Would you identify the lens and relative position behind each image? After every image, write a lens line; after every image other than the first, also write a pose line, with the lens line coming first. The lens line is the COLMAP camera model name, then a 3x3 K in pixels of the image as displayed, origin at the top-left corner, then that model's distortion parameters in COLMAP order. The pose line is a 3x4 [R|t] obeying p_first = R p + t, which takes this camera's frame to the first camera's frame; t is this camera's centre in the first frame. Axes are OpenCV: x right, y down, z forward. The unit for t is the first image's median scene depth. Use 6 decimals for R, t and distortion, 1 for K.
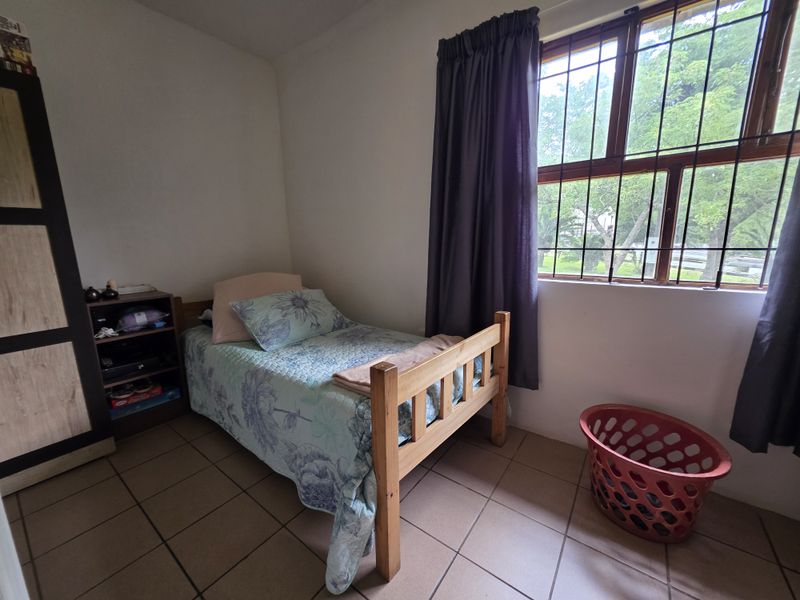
lens RADIAL K [[322.0, 0, 404.1], [0, 322.0, 300.0], [0, 0, 1]] dist [0.002959, 0.000558]
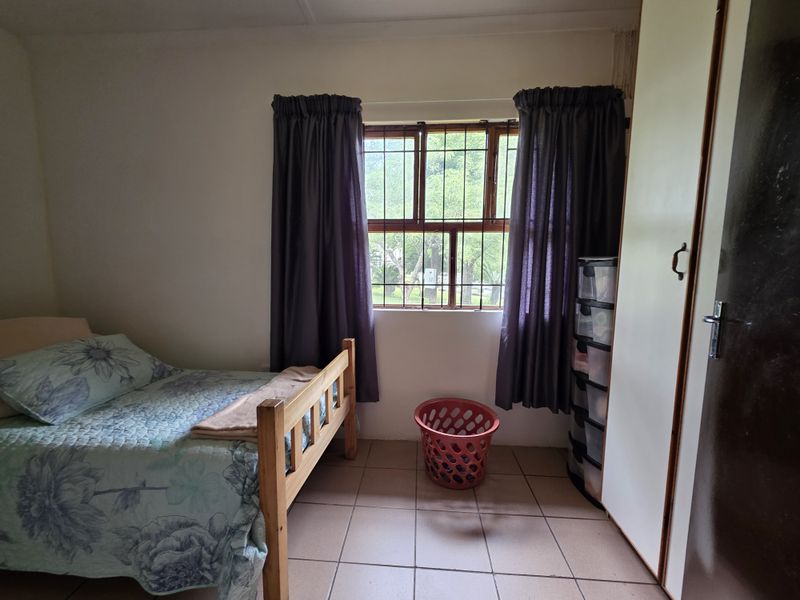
lens RADIAL K [[322.0, 0, 403.3], [0, 322.0, 302.8], [0, 0, 1]] dist [0.002959, 0.000558]
pose [[0.839926, -0.042360, 0.541046, -0.168085], [0.081697, 0.995457, -0.048890, -0.022207], [-0.536517, 0.085266, 0.839571, -0.097083]]
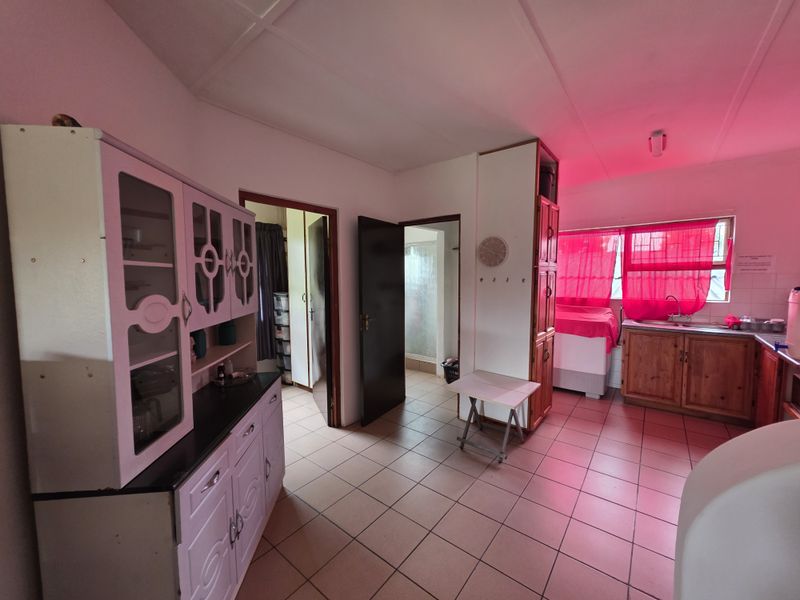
lens RADIAL K [[322.0, 0, 407.9], [0, 322.0, 299.8], [0, 0, 1]] dist [0.002959, 0.000558]
pose [[0.033288, -0.061179, 0.997572, -2.187710], [0.187132, 0.980854, 0.053910, -0.069167], [-0.981771, 0.184883, 0.044099, -0.910347]]
